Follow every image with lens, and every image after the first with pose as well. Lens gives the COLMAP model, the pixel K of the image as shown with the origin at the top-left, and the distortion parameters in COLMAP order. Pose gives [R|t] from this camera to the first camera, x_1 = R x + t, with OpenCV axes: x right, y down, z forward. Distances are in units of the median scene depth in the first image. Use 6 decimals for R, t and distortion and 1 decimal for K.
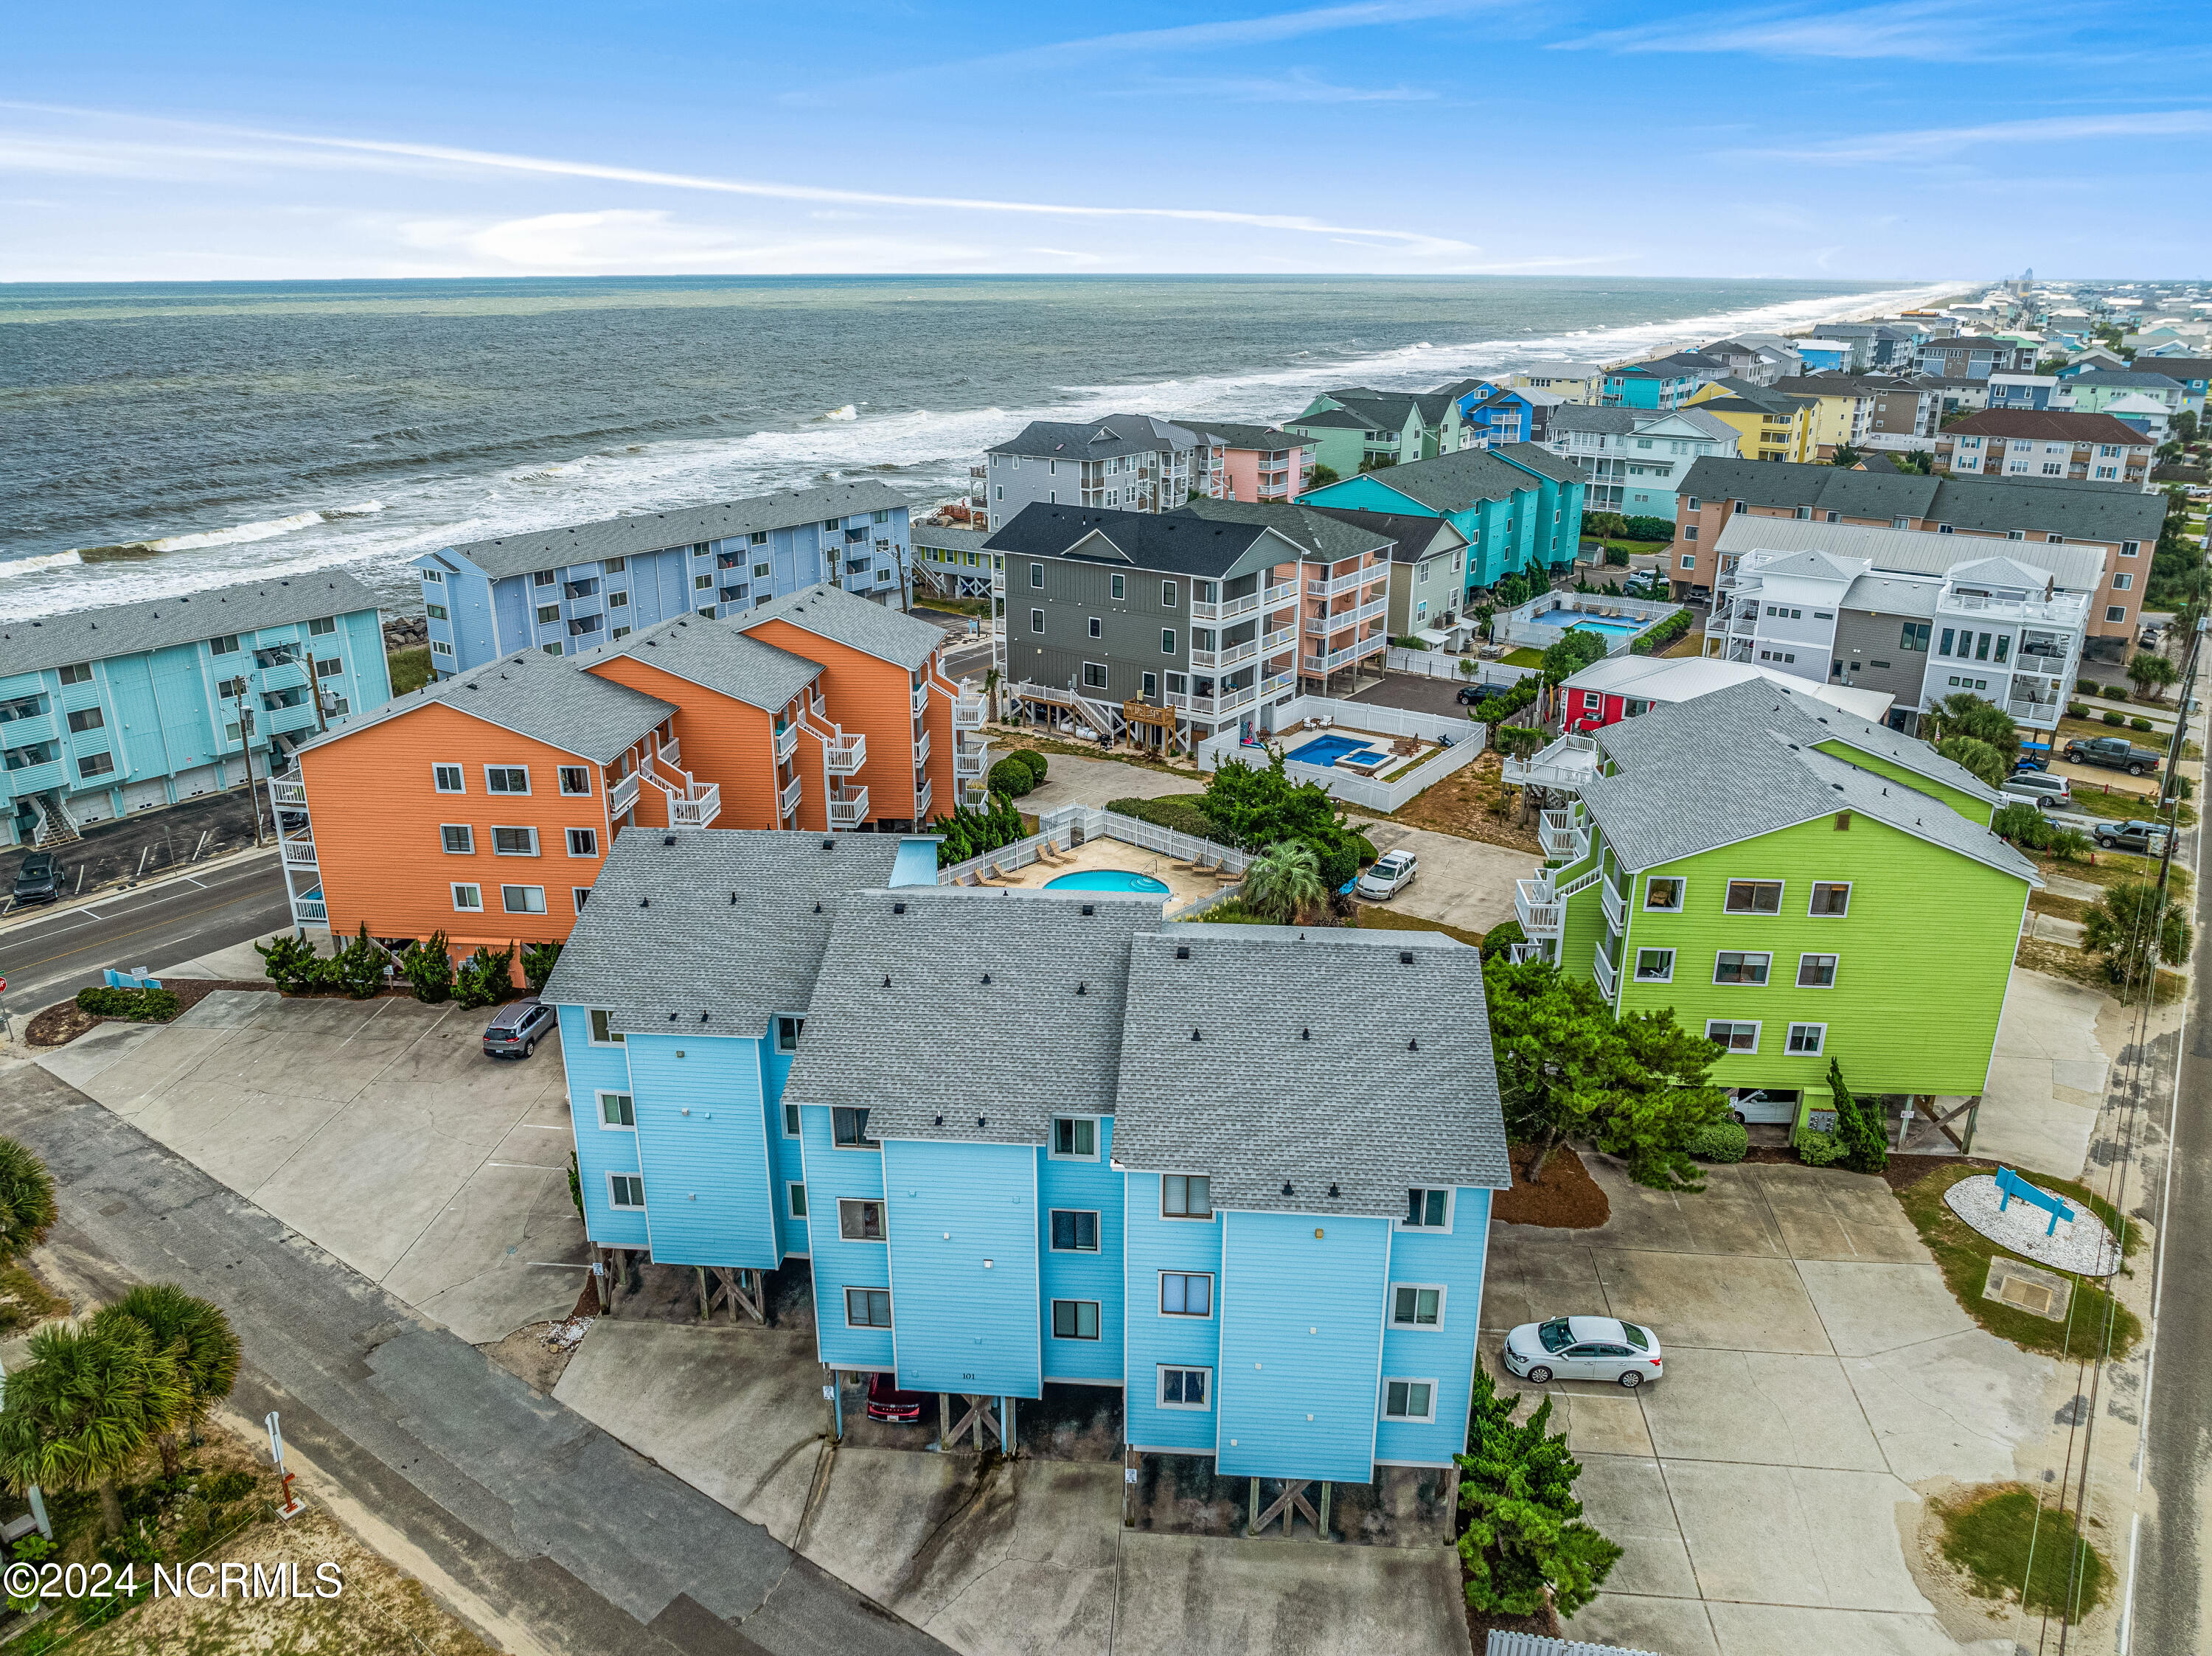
lens RADIAL K [[1553.7, 0, 1106.0], [0, 1553.7, 828.0], [0, 0, 1]] dist [-0.038526, 0.007610]
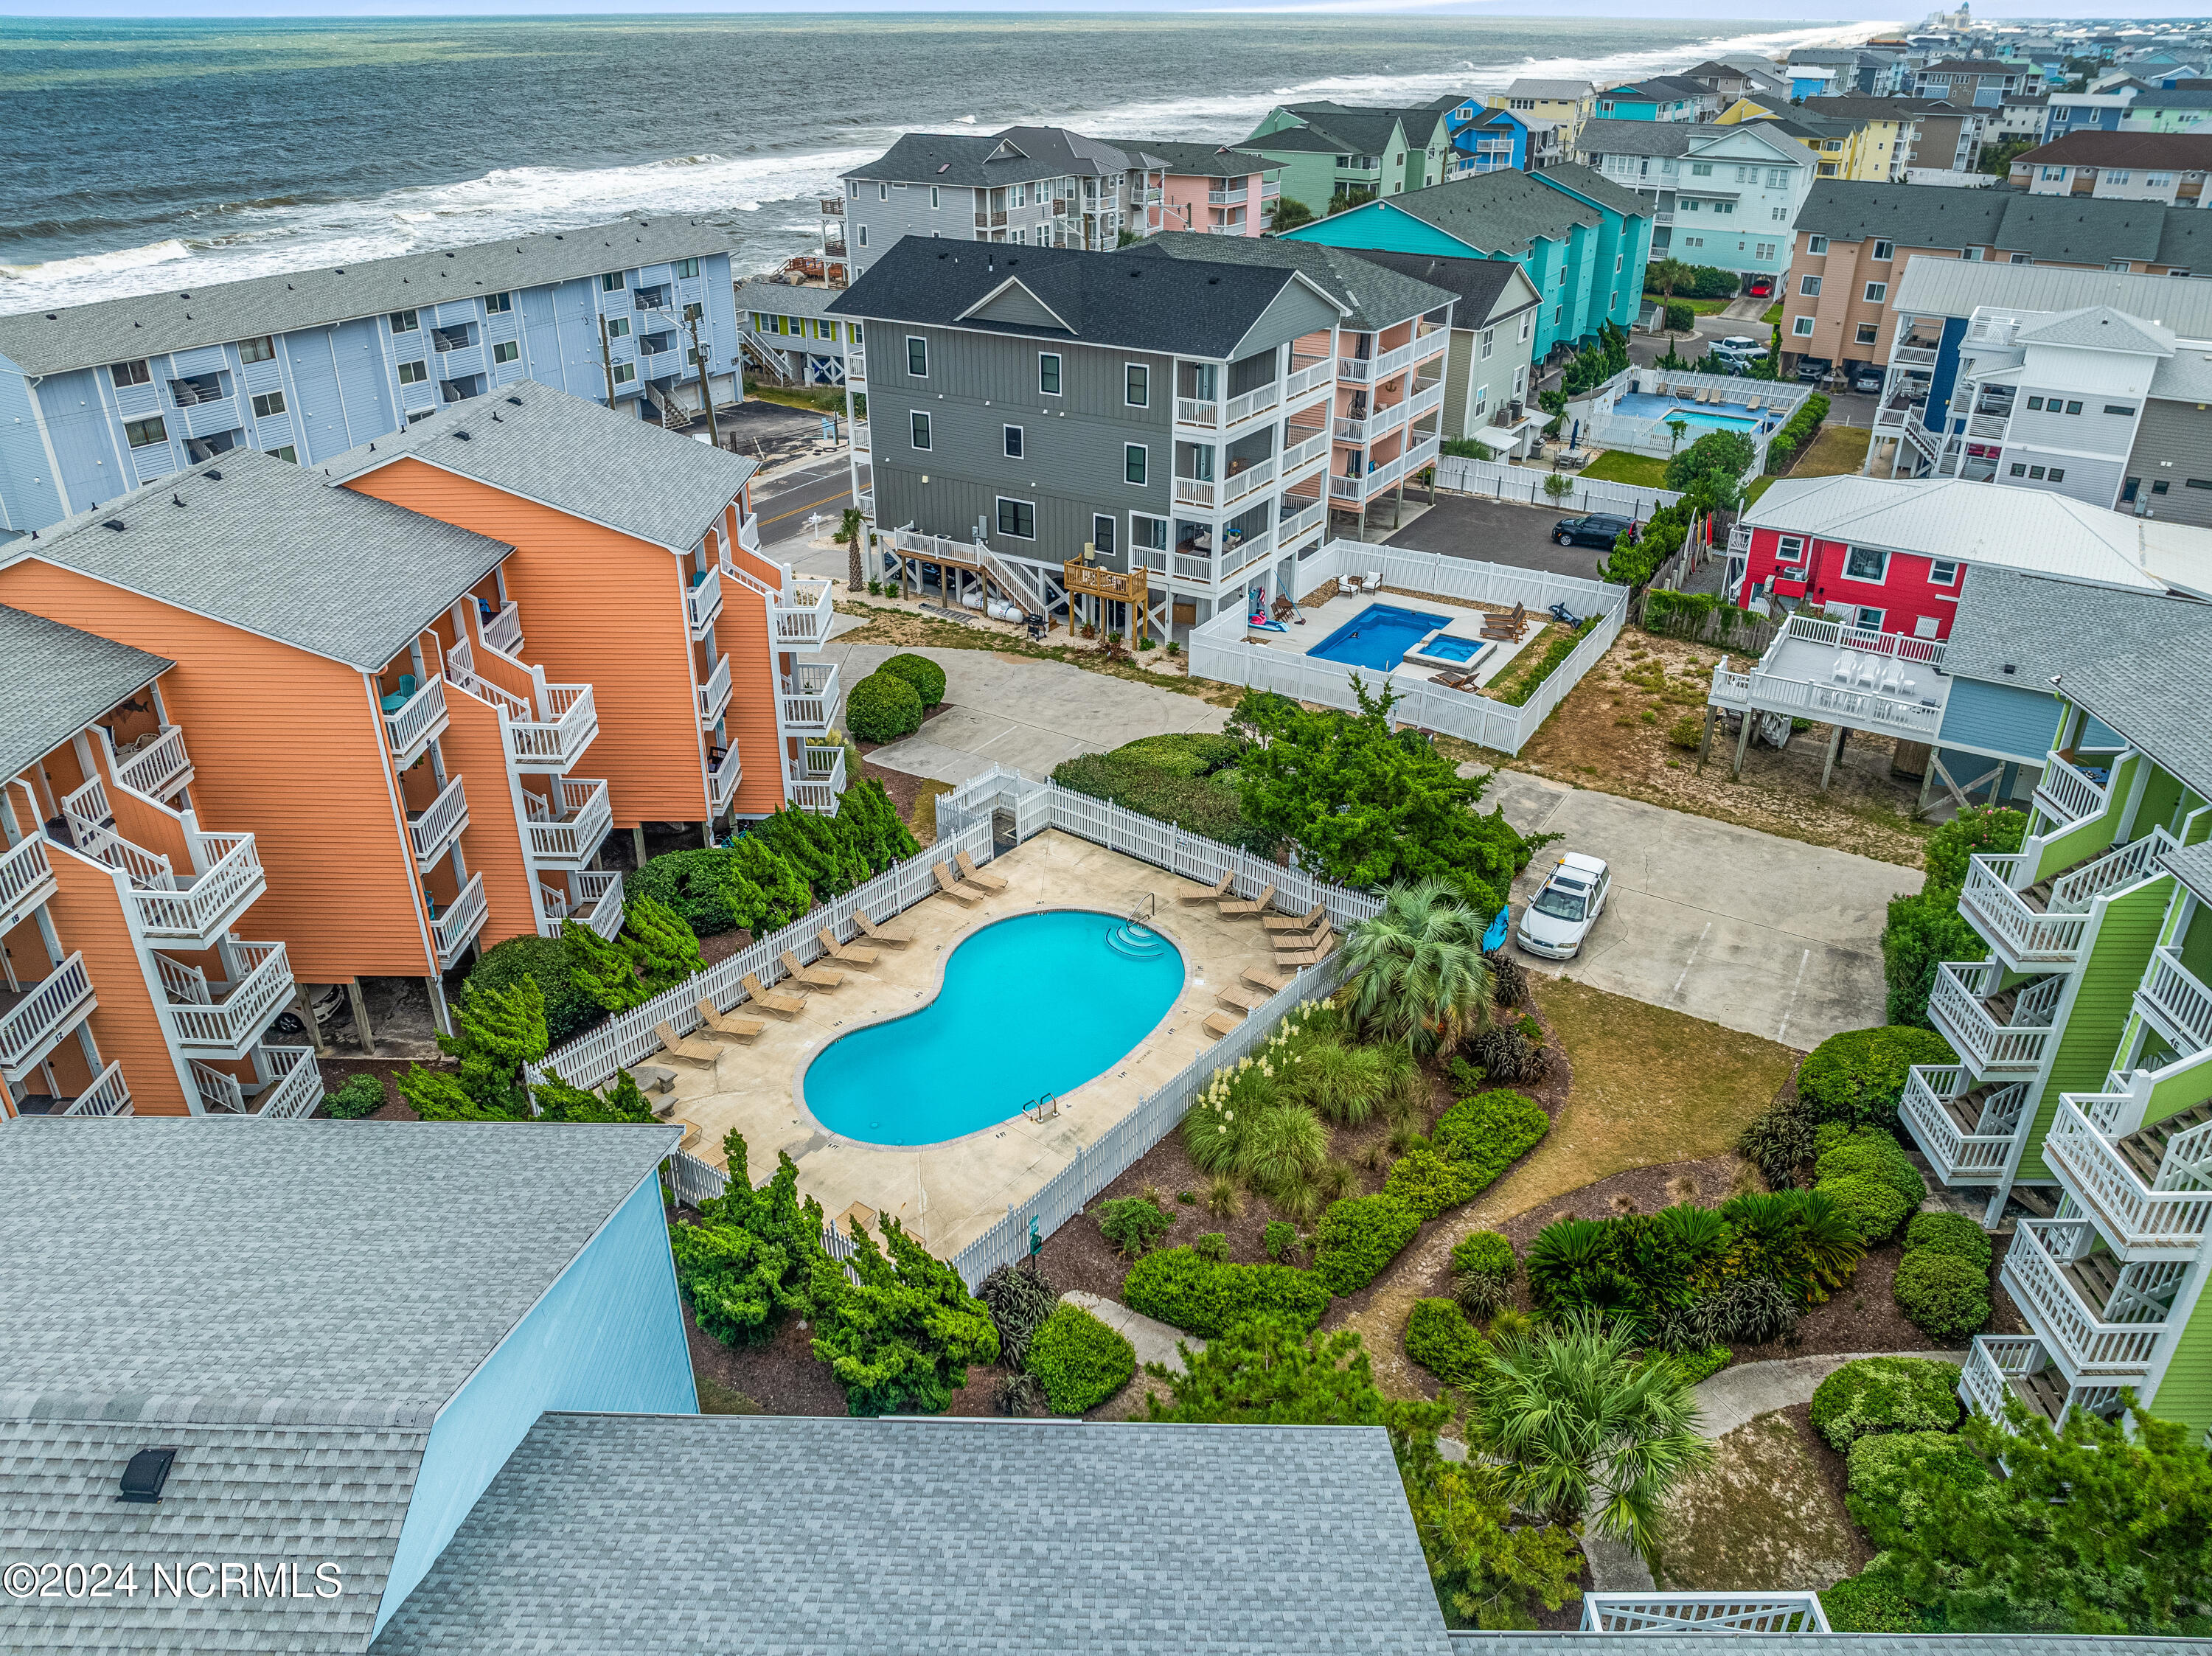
lens RADIAL K [[1595.7, 0, 1106.0], [0, 1595.7, 828.0], [0, 0, 1]] dist [-0.057615, 0.034255]
pose [[0.997618, -0.029481, 0.062370, -0.014599], [0.020837, 0.990632, 0.134958, -0.061057], [-0.065764, -0.133337, 0.988886, 0.349246]]
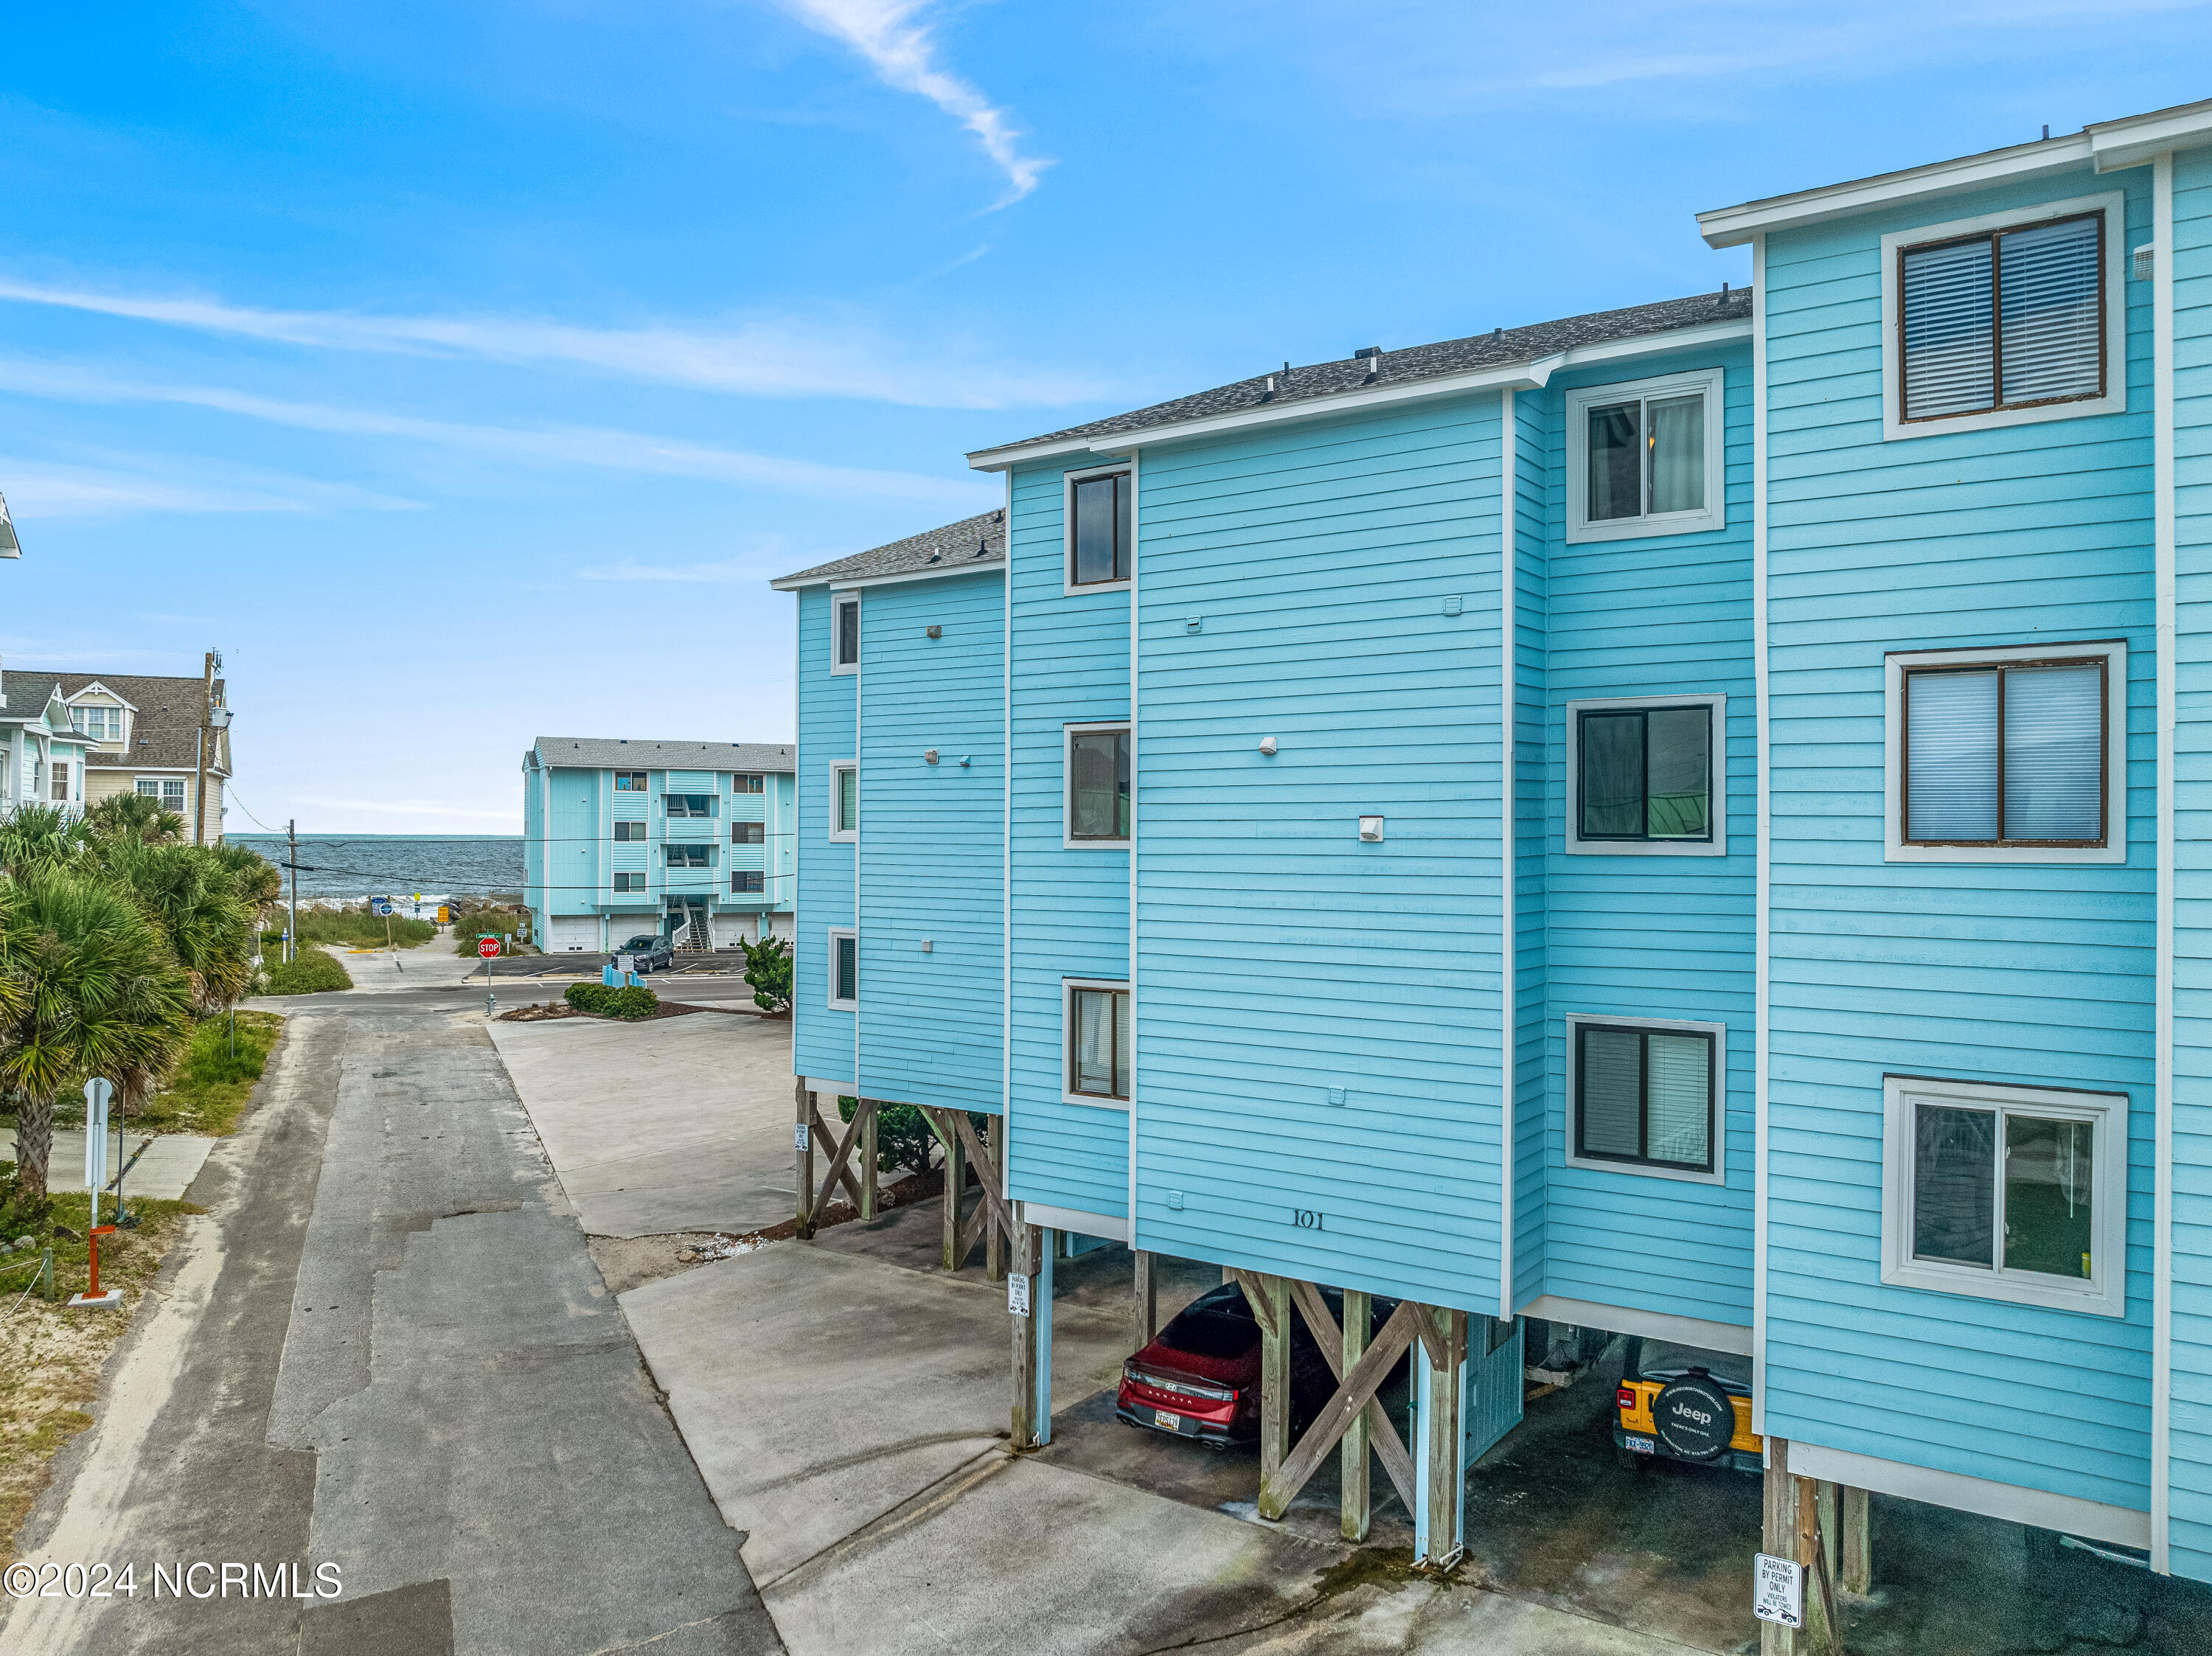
lens RADIAL K [[1554.4, 0, 1106.0], [0, 1554.4, 828.0], [0, 0, 1]] dist [-0.035009, 0.008307]
pose [[0.863661, 0.001082, -0.504072, 0.018694], [-0.174872, 0.938537, -0.297605, 0.150575], [0.472768, 0.345178, 0.810767, 0.261302]]
